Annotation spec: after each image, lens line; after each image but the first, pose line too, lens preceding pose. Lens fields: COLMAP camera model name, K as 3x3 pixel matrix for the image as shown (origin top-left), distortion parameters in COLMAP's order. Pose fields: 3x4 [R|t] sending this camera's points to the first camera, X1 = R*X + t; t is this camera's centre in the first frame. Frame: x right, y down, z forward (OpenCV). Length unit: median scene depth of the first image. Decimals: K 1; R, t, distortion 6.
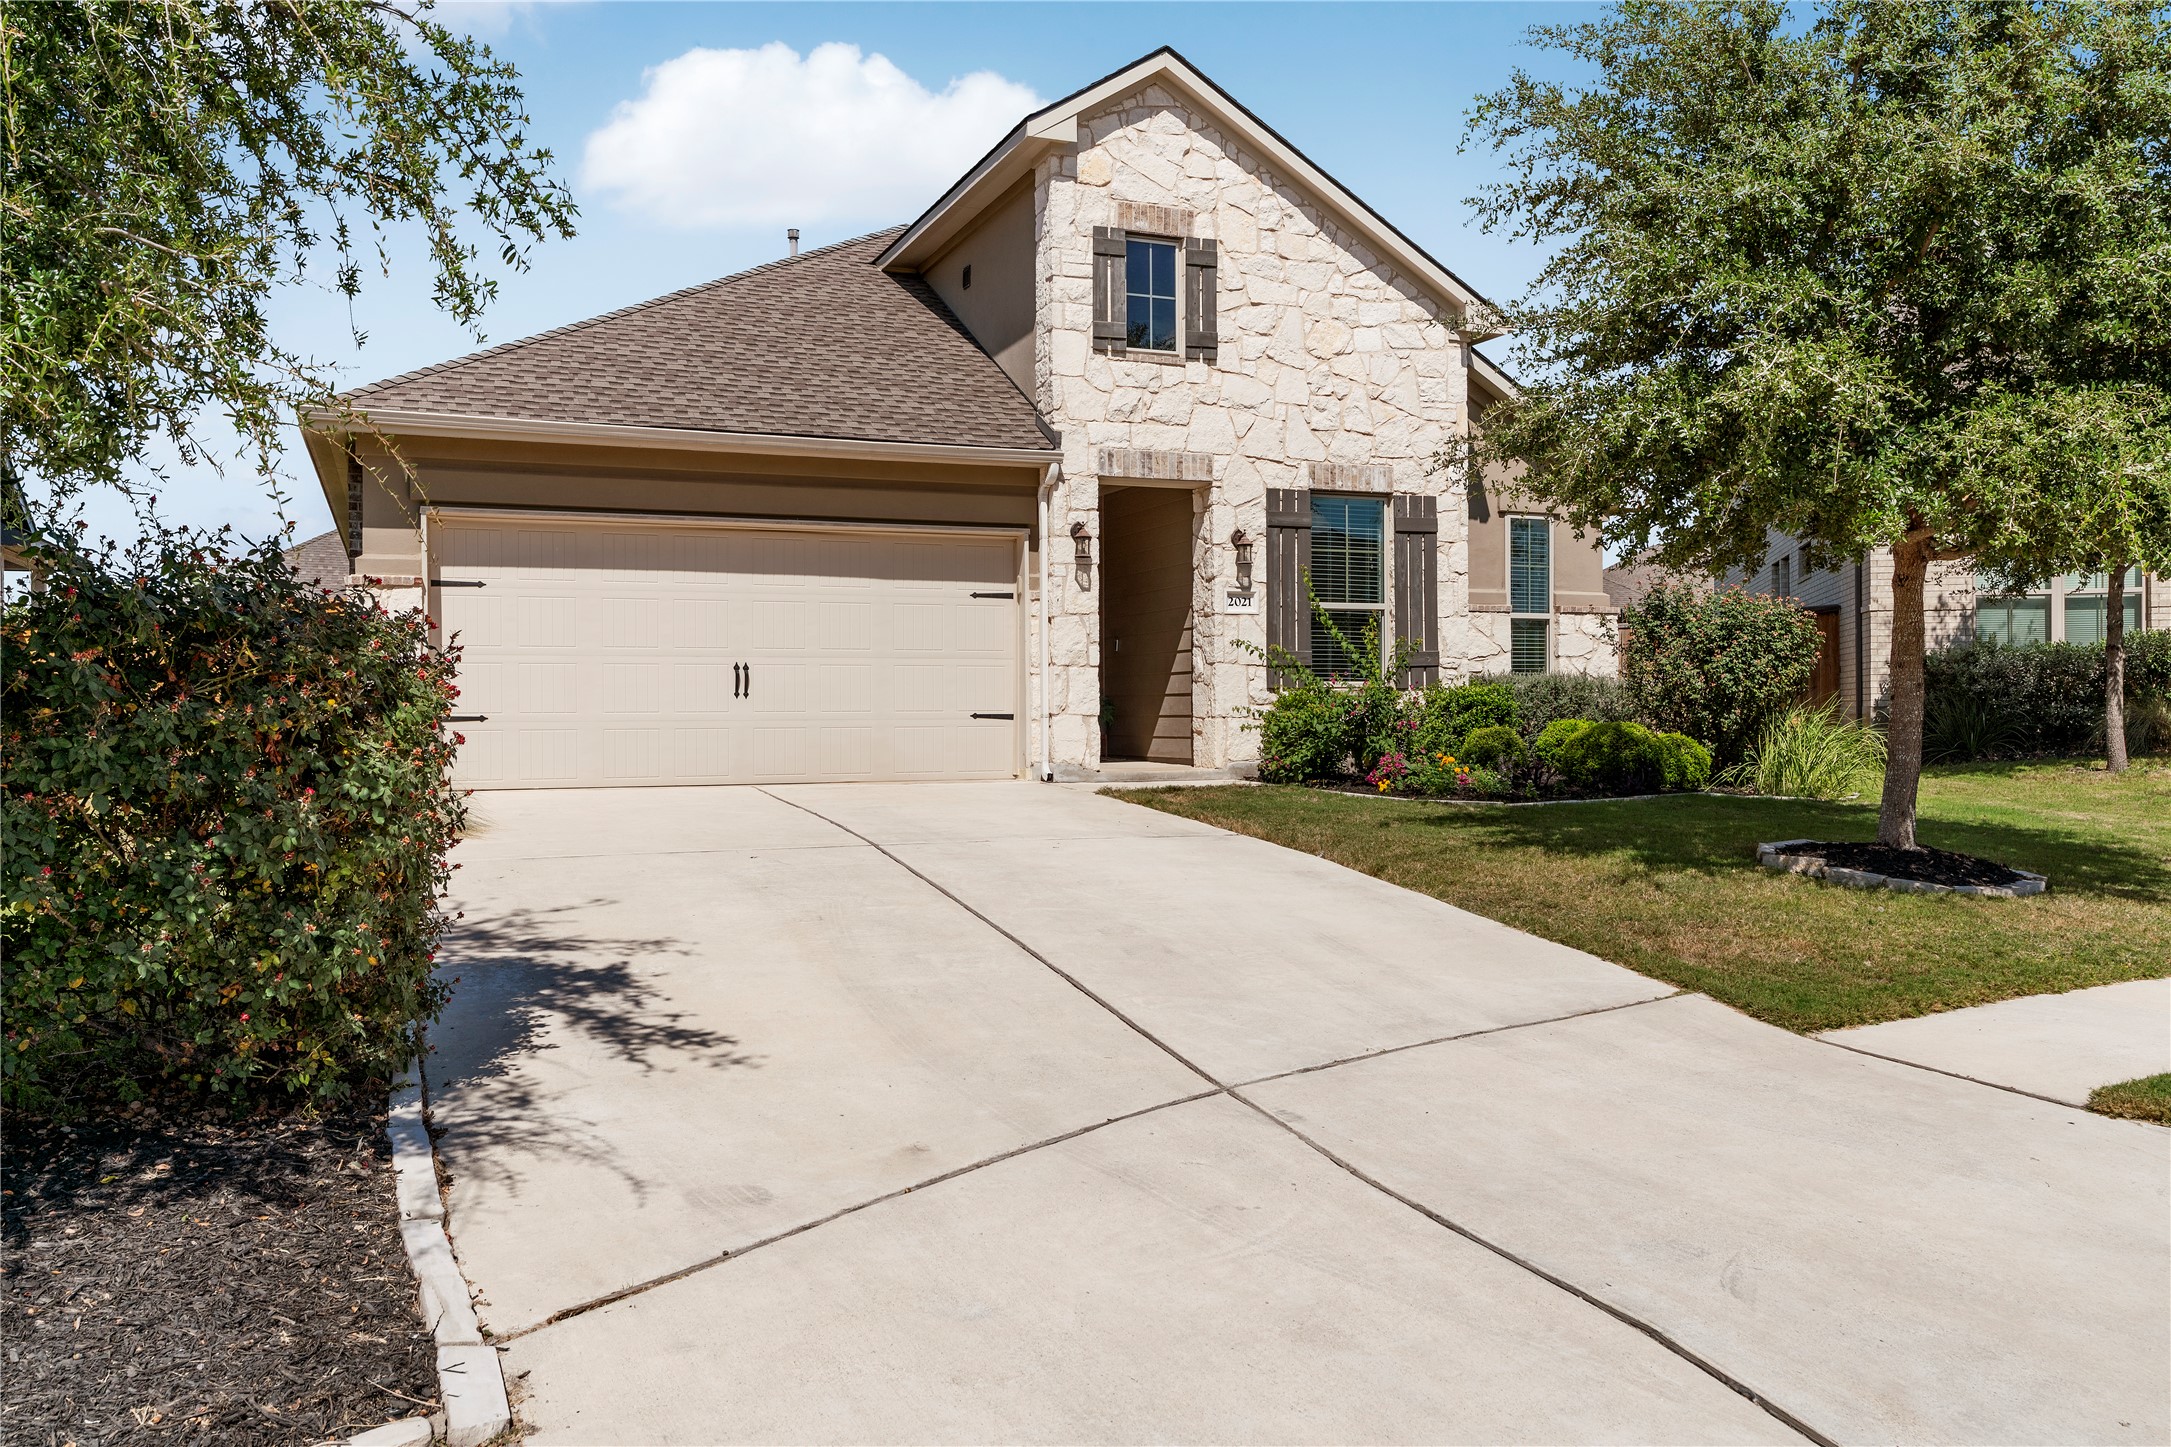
lens RADIAL K [[1690.1, 0, 1085.5], [0, 1690.1, 723.5], [0, 0, 1]] dist [0.052325, -0.001984]
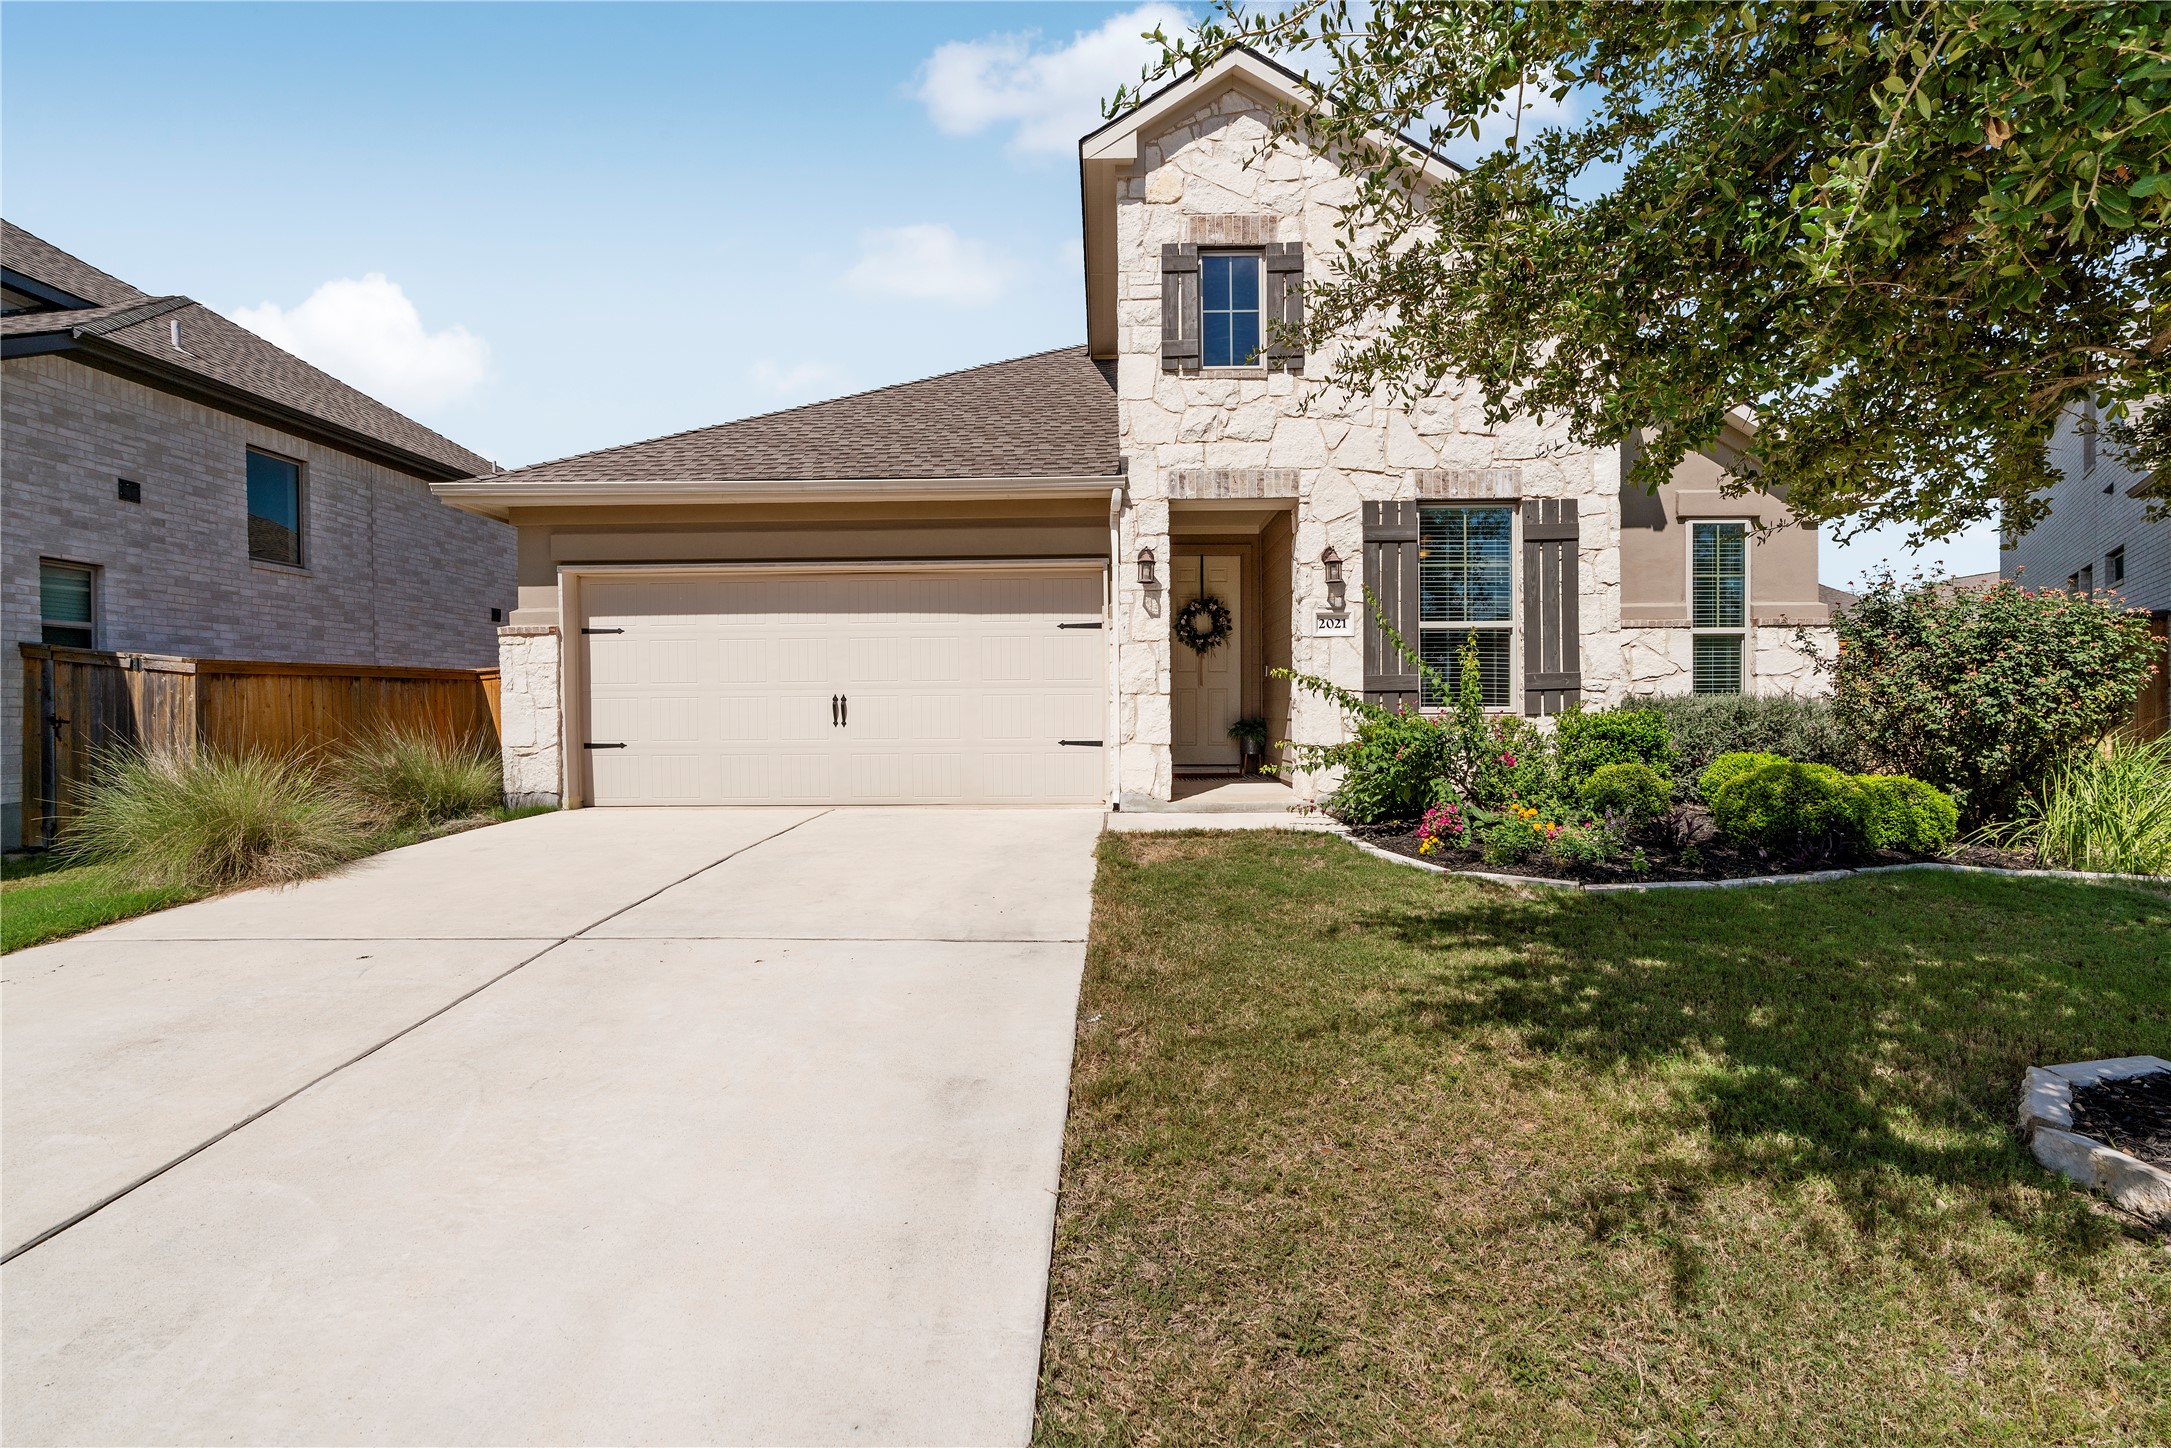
lens RADIAL K [[976.2, 0, 1085.5], [0, 976.2, 724.0], [0, 0, 1]] dist [0.001108, 0.001114]
pose [[0.920671, 0.003121, -0.390327, 0.181062], [-0.000176, 0.999971, 0.007581, -0.020567], [0.390340, -0.006911, 0.920645, 0.454309]]
